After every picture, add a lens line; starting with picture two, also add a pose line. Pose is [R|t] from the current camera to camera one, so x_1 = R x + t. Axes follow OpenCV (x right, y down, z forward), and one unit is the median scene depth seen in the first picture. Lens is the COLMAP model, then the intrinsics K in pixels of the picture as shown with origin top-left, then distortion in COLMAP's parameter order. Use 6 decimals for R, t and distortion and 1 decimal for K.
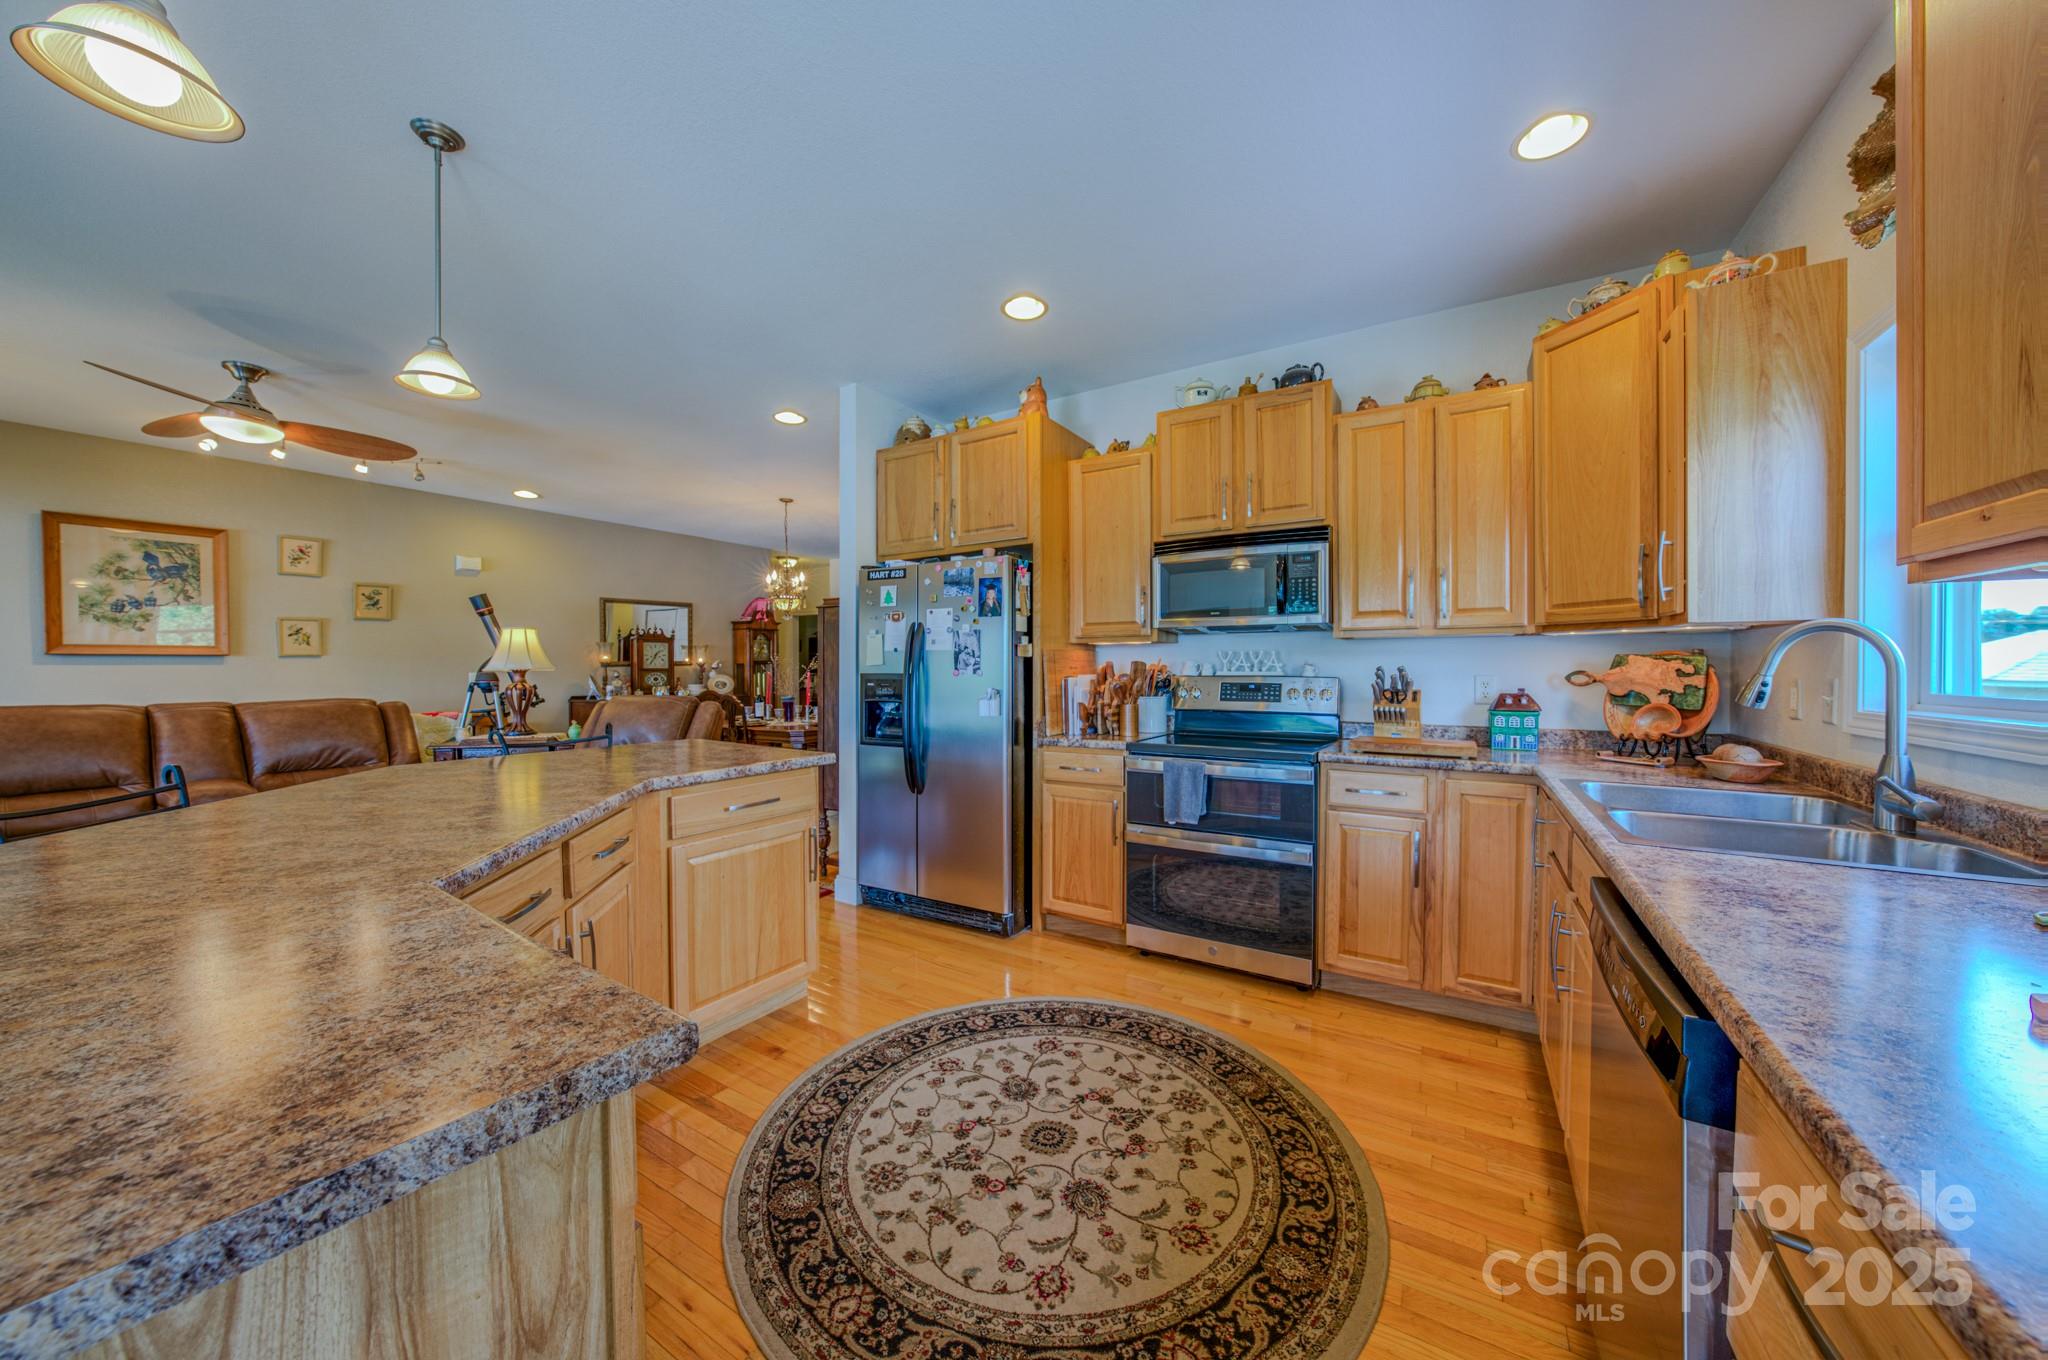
lens RADIAL K [[704.5, 0, 1028.3], [0, 704.5, 674.6], [0, 0, 1]] dist [-0.027406, 0.005161]
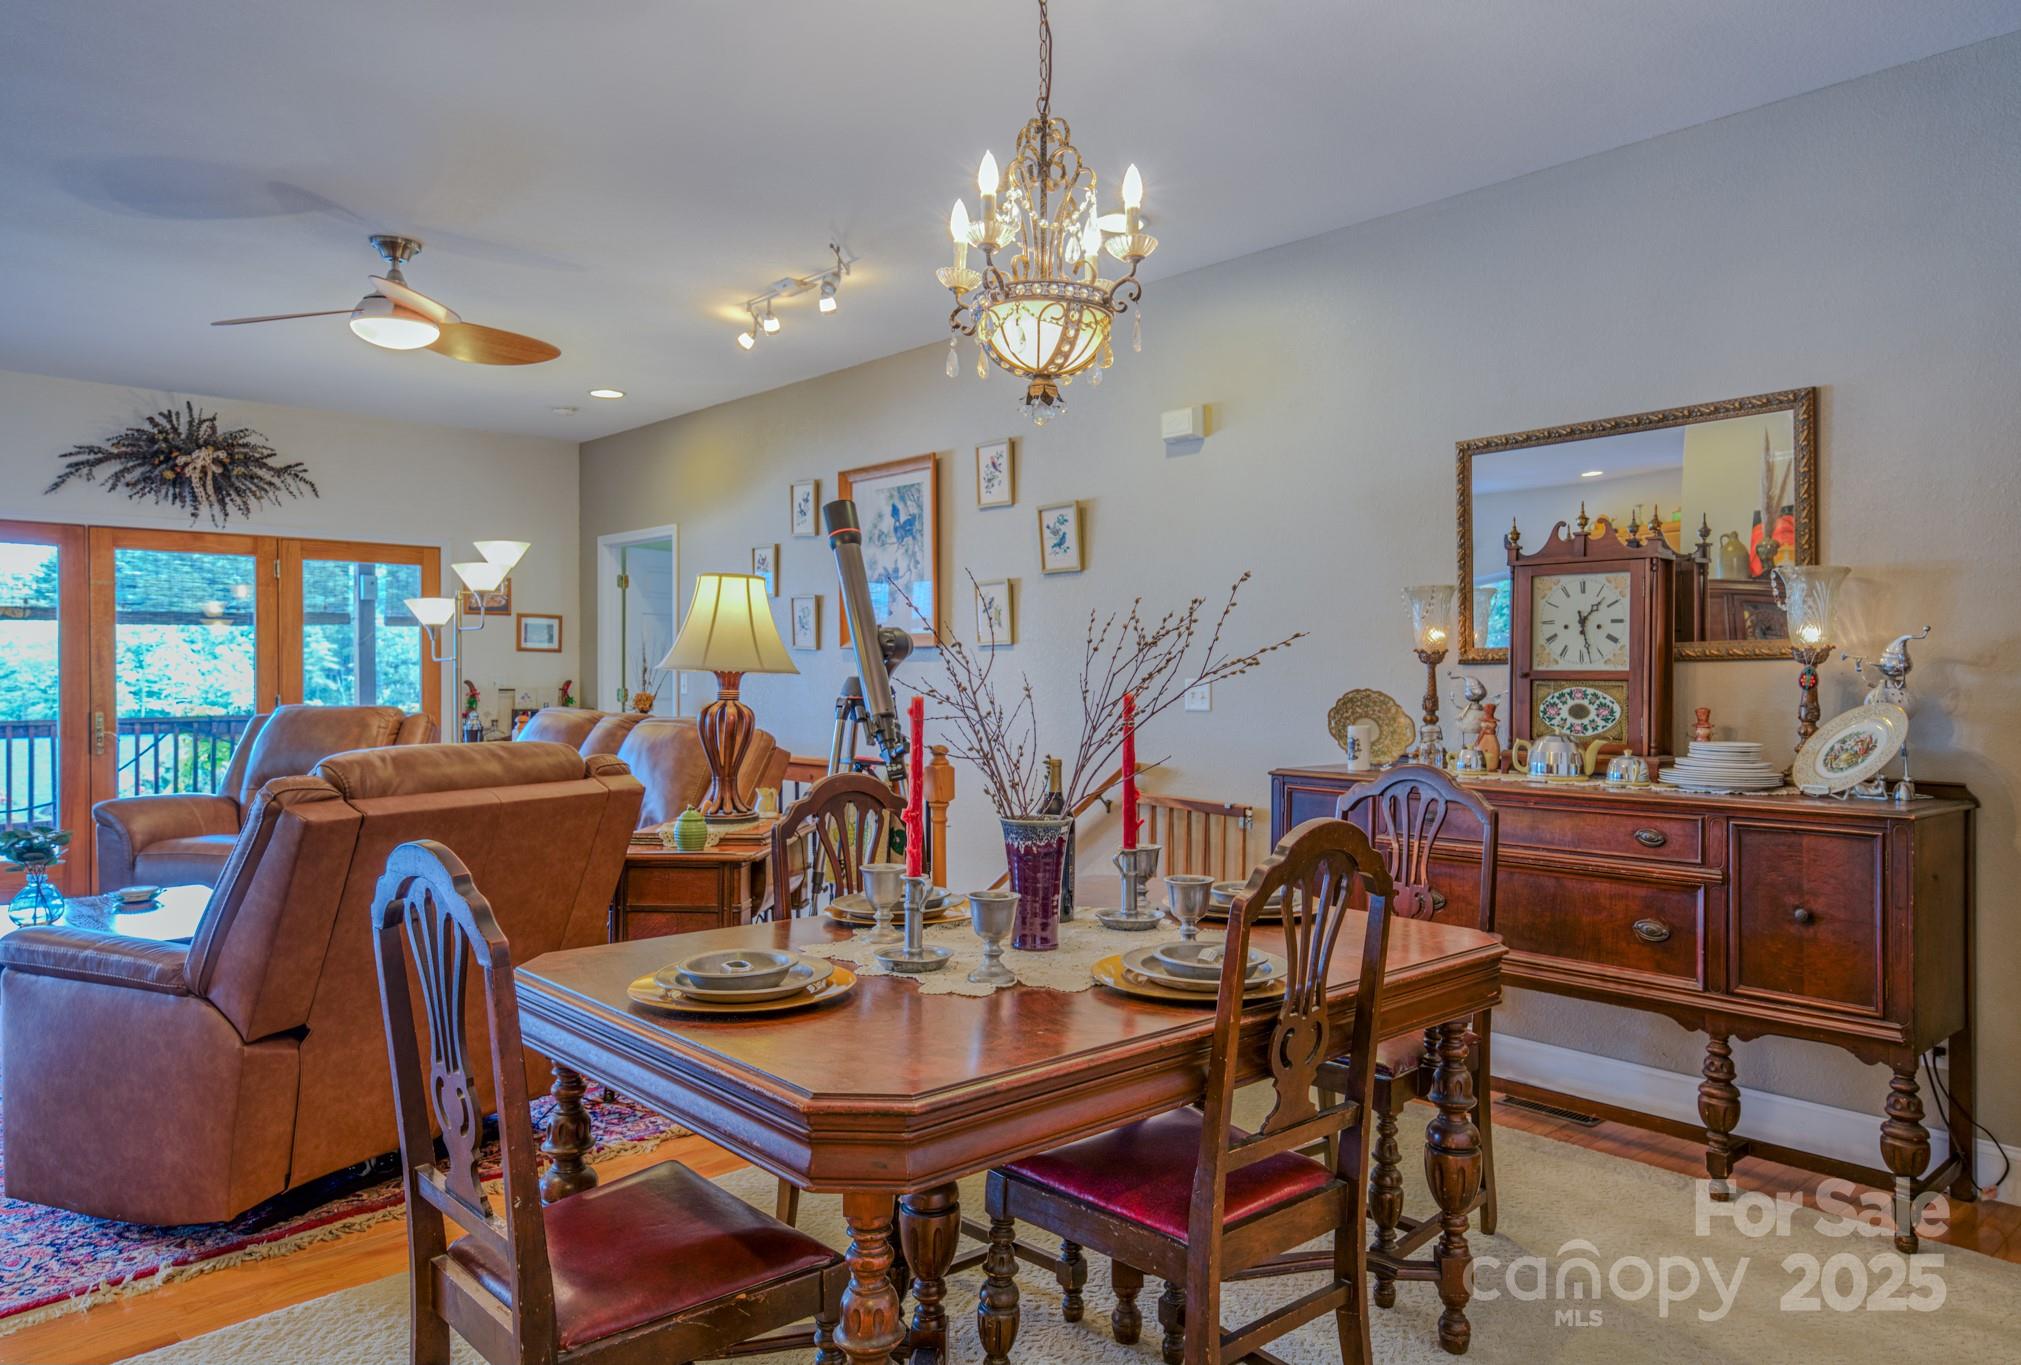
lens RADIAL K [[1330.1, 0, 1004.9], [0, 1330.1, 679.9], [0, 0, 1]] dist [0.039054, 0.001862]
pose [[-0.273815, 0.010544, -0.961725, 0.034636], [-0.012835, 0.999811, 0.014616, -0.023263], [0.961697, 0.016345, -0.273628, 2.068698]]
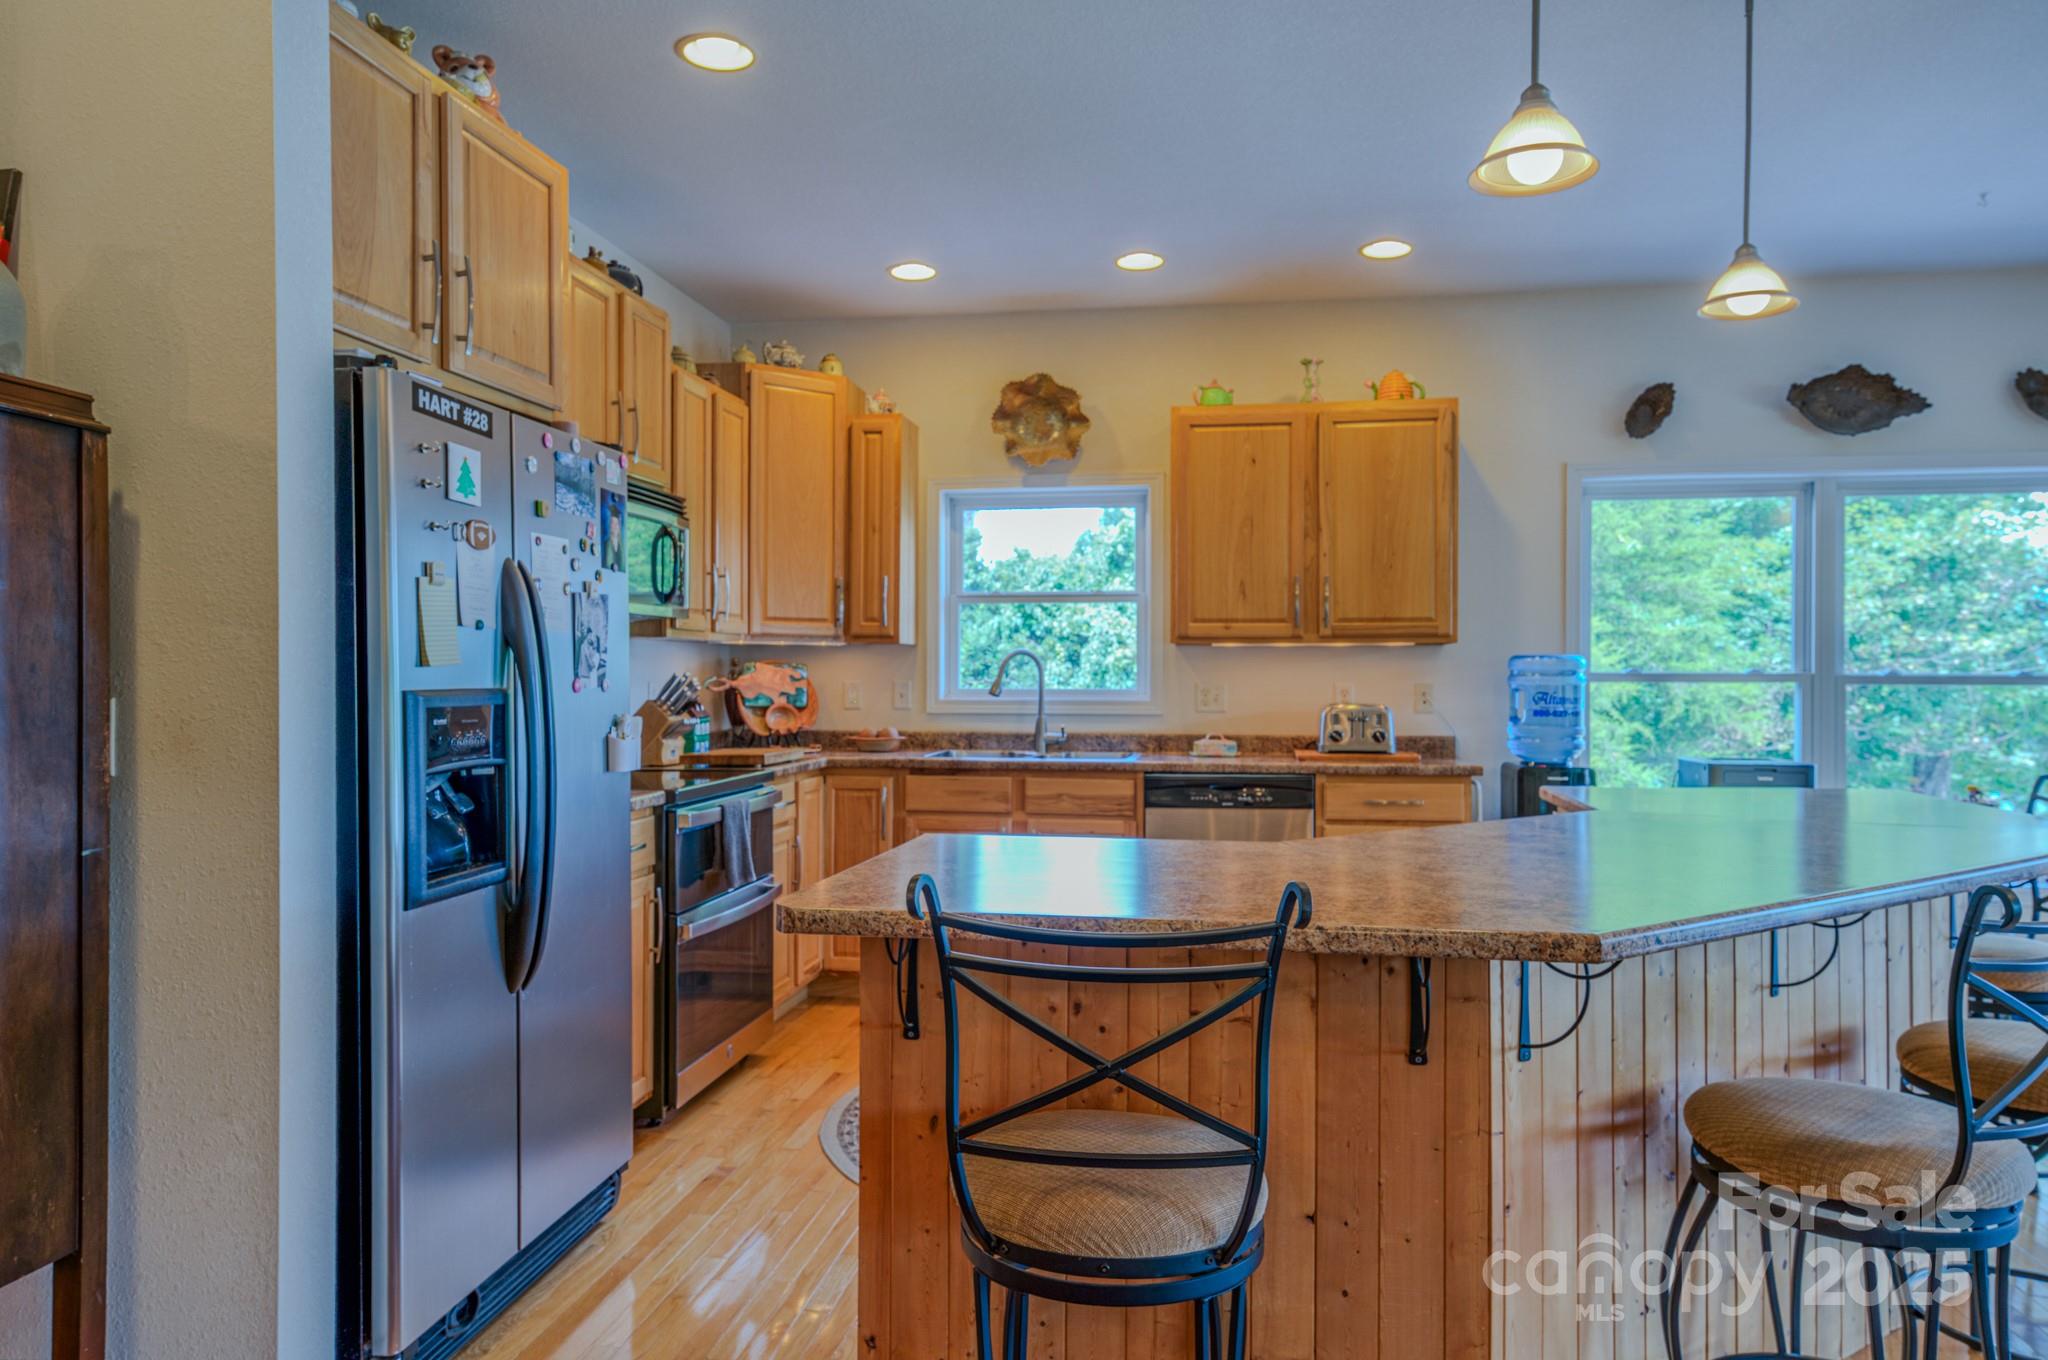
lens RADIAL K [[1332.2, 0, 1030.3], [0, 1332.2, 680.5], [0, 0, 1]] dist [0.028209, 0.000803]
pose [[-0.389449, -0.003615, 0.921041, -1.004494], [0.009496, 0.999923, 0.007940, -0.009555], [-0.920999, 0.011838, -0.389385, 1.065710]]
